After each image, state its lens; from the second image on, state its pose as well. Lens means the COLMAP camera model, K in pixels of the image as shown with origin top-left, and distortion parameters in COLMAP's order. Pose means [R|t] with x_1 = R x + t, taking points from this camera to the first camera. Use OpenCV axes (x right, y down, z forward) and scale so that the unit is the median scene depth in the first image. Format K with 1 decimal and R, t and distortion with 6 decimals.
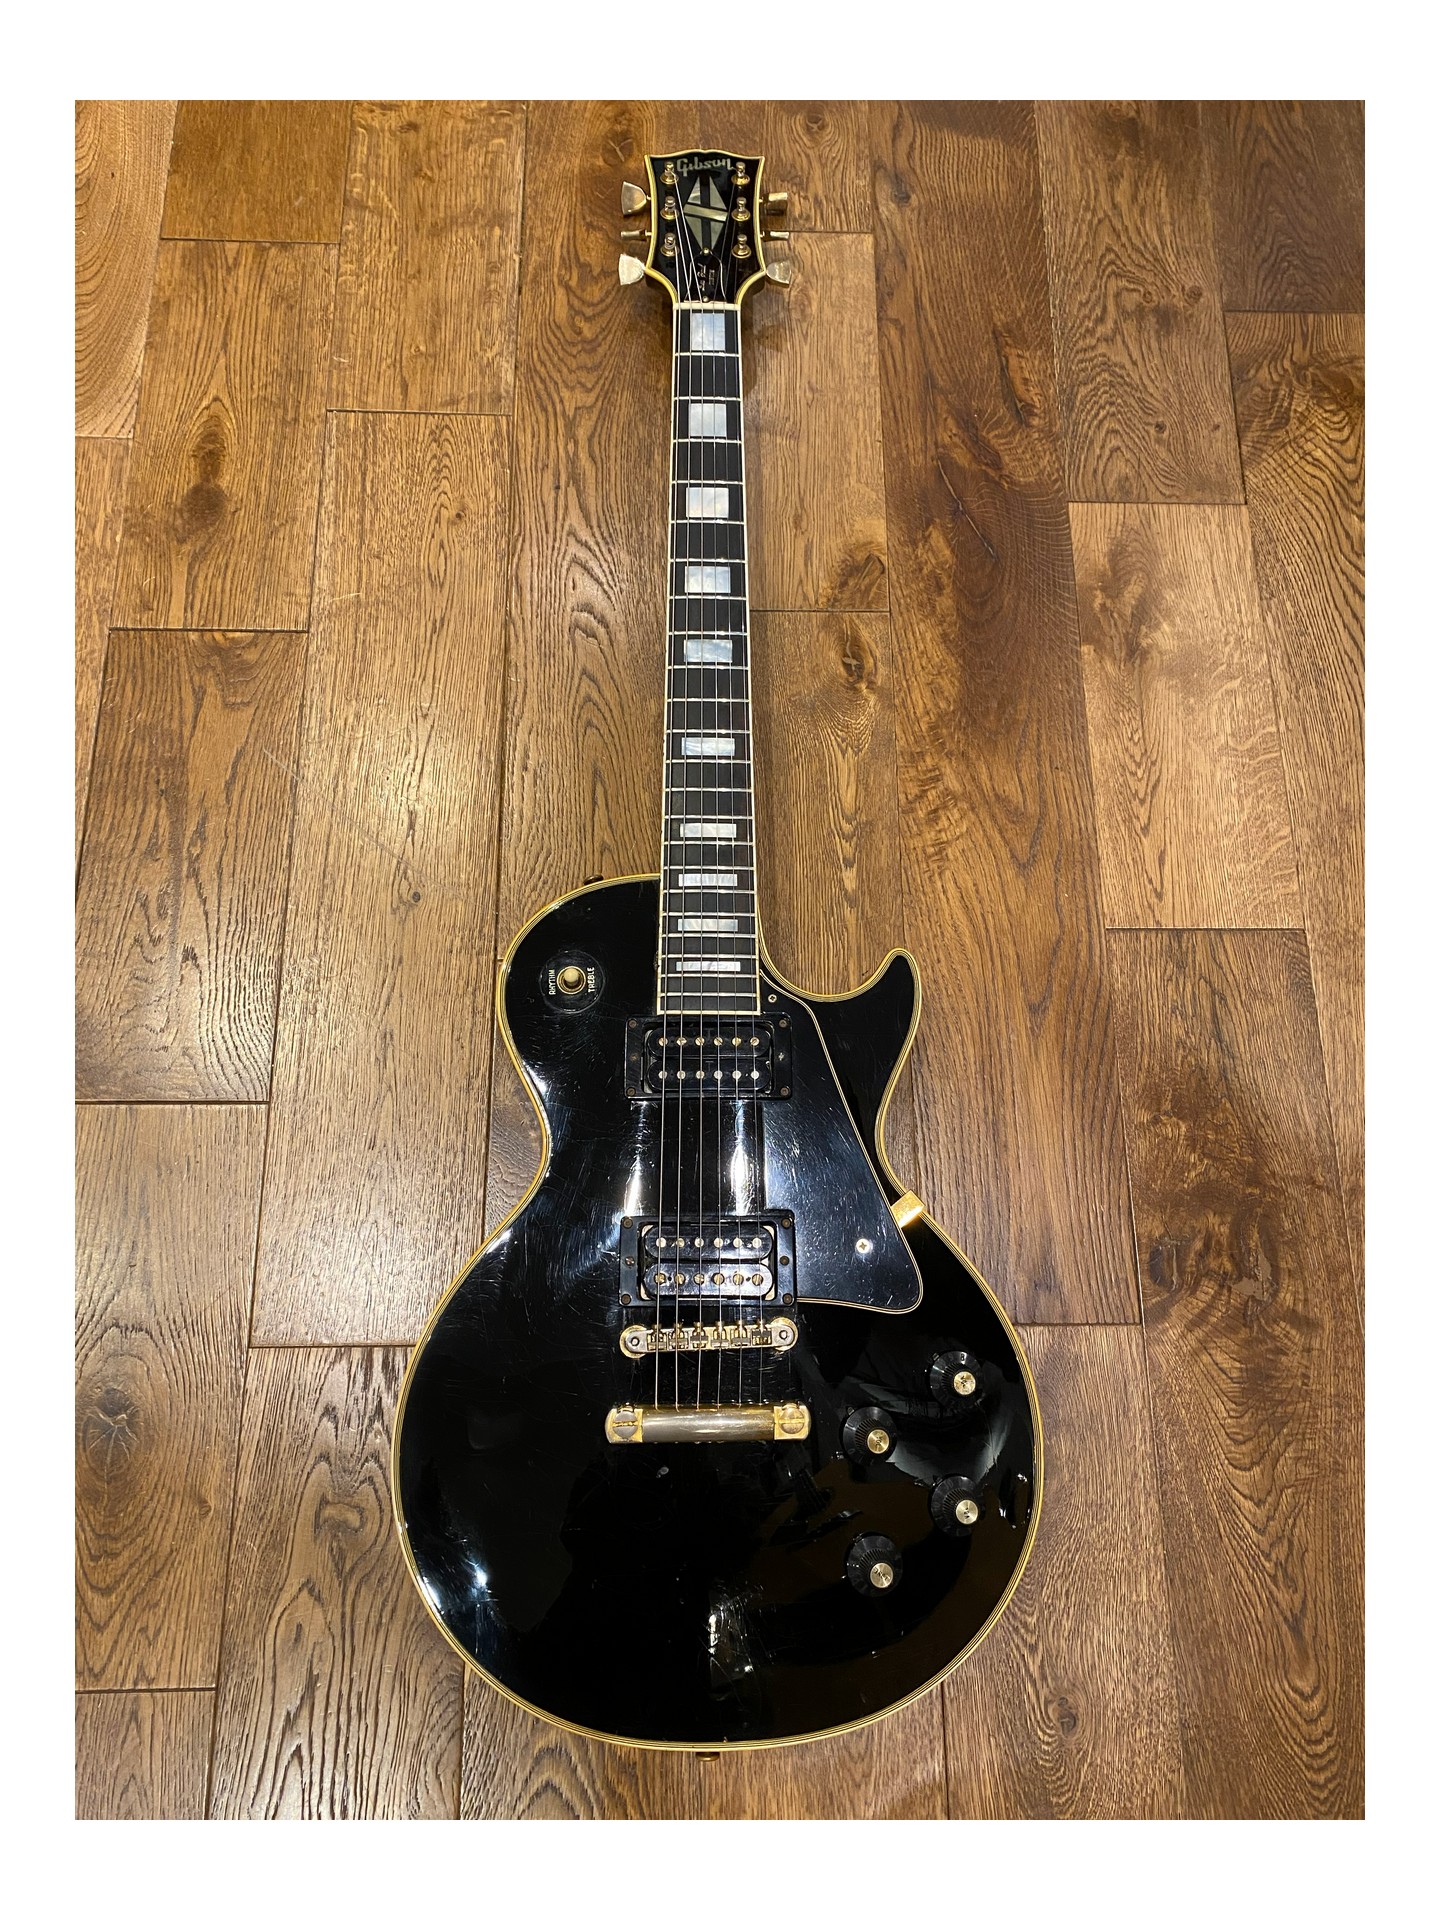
lens RADIAL K [[1332.0, 0, 720.2], [0, 1332.0, 928.0], [0, 0, 1]] dist [-0.001433, -0.005936]
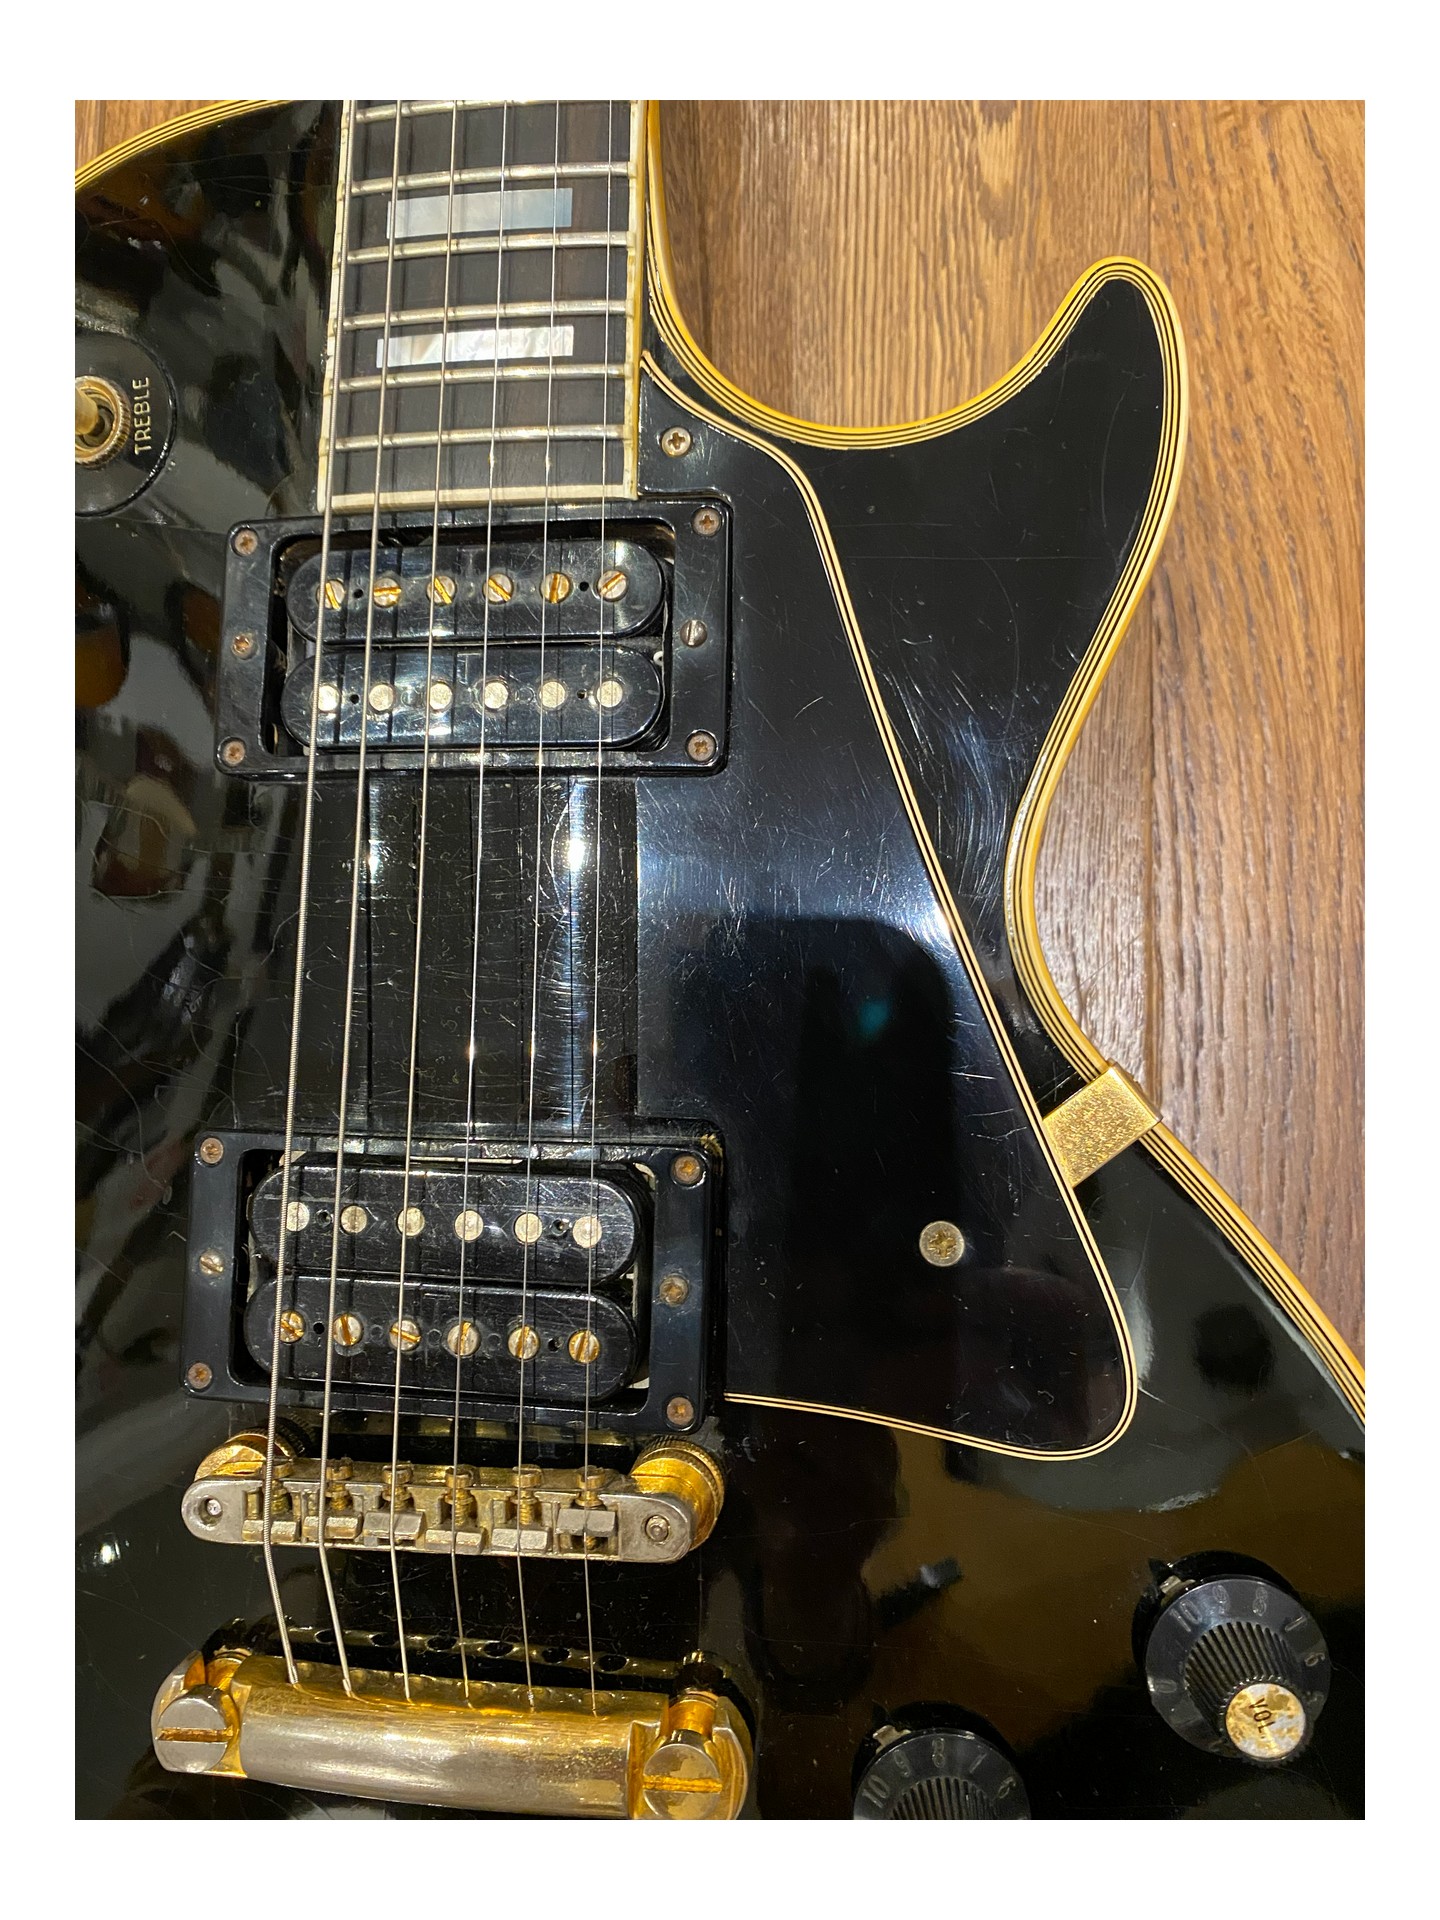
lens RADIAL K [[1332.0, 0, 710.8], [0, 1332.0, 922.4], [0, 0, 1]] dist [-0.001433, -0.005936]
pose [[0.981364, 0.013904, -0.191656, 0.092318], [0.031121, 0.972711, 0.229923, 0.077735], [0.189623, -0.231602, 0.954151, 0.584539]]
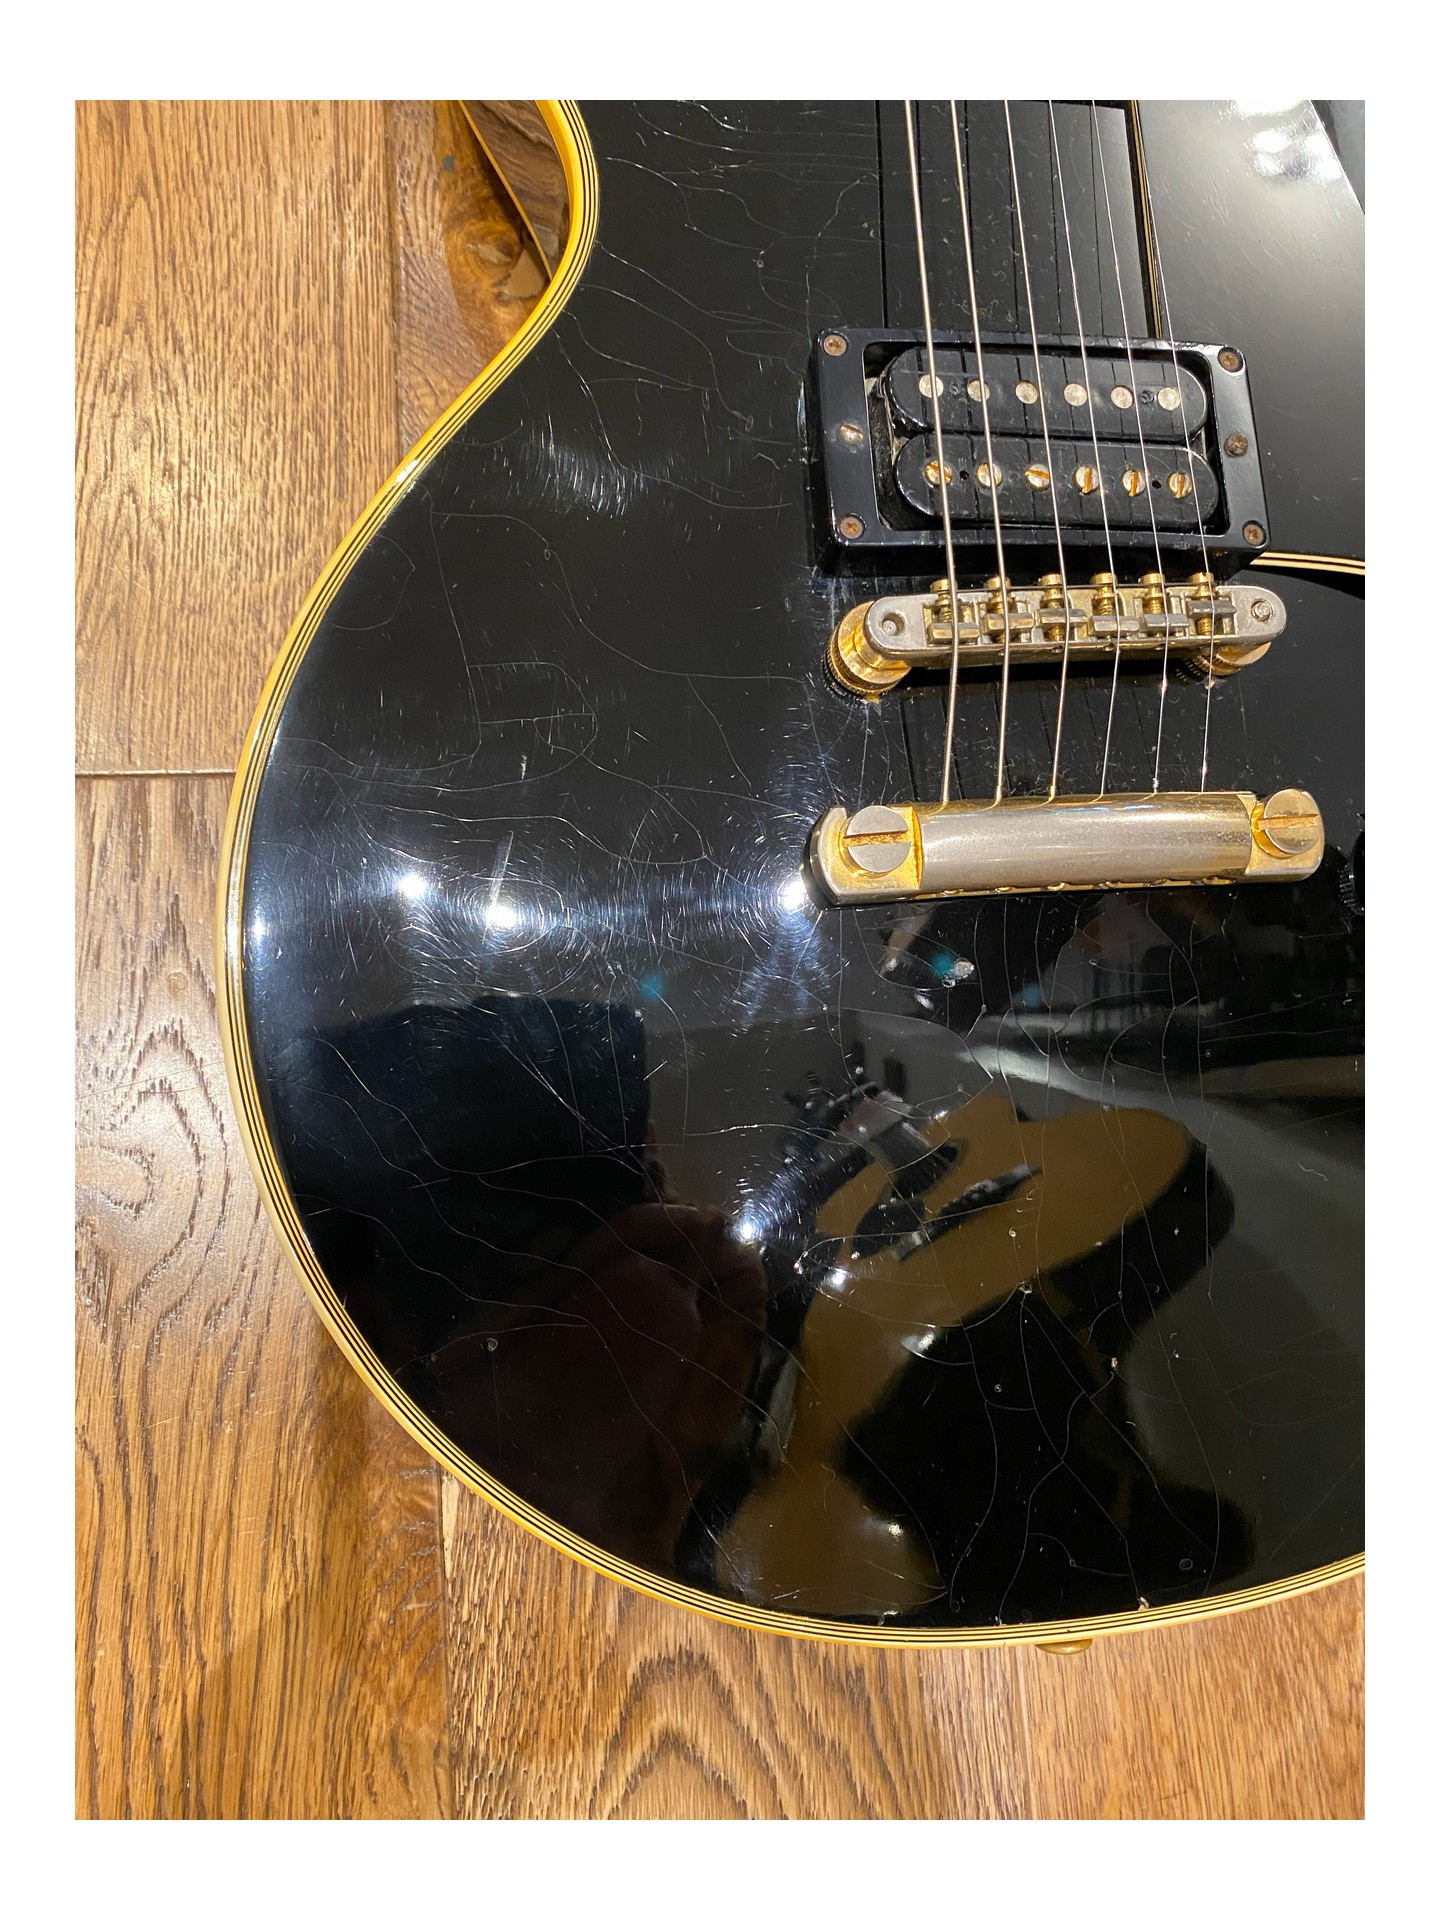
lens RADIAL K [[1332.0, 0, 720.1], [0, 1332.0, 944.6], [0, 0, 1]] dist [-0.001433, -0.005936]
pose [[0.987881, -0.041420, 0.149583, -0.132953], [0.019643, 0.989350, 0.144225, 0.270781], [-0.153964, -0.139539, 0.978174, 0.501762]]
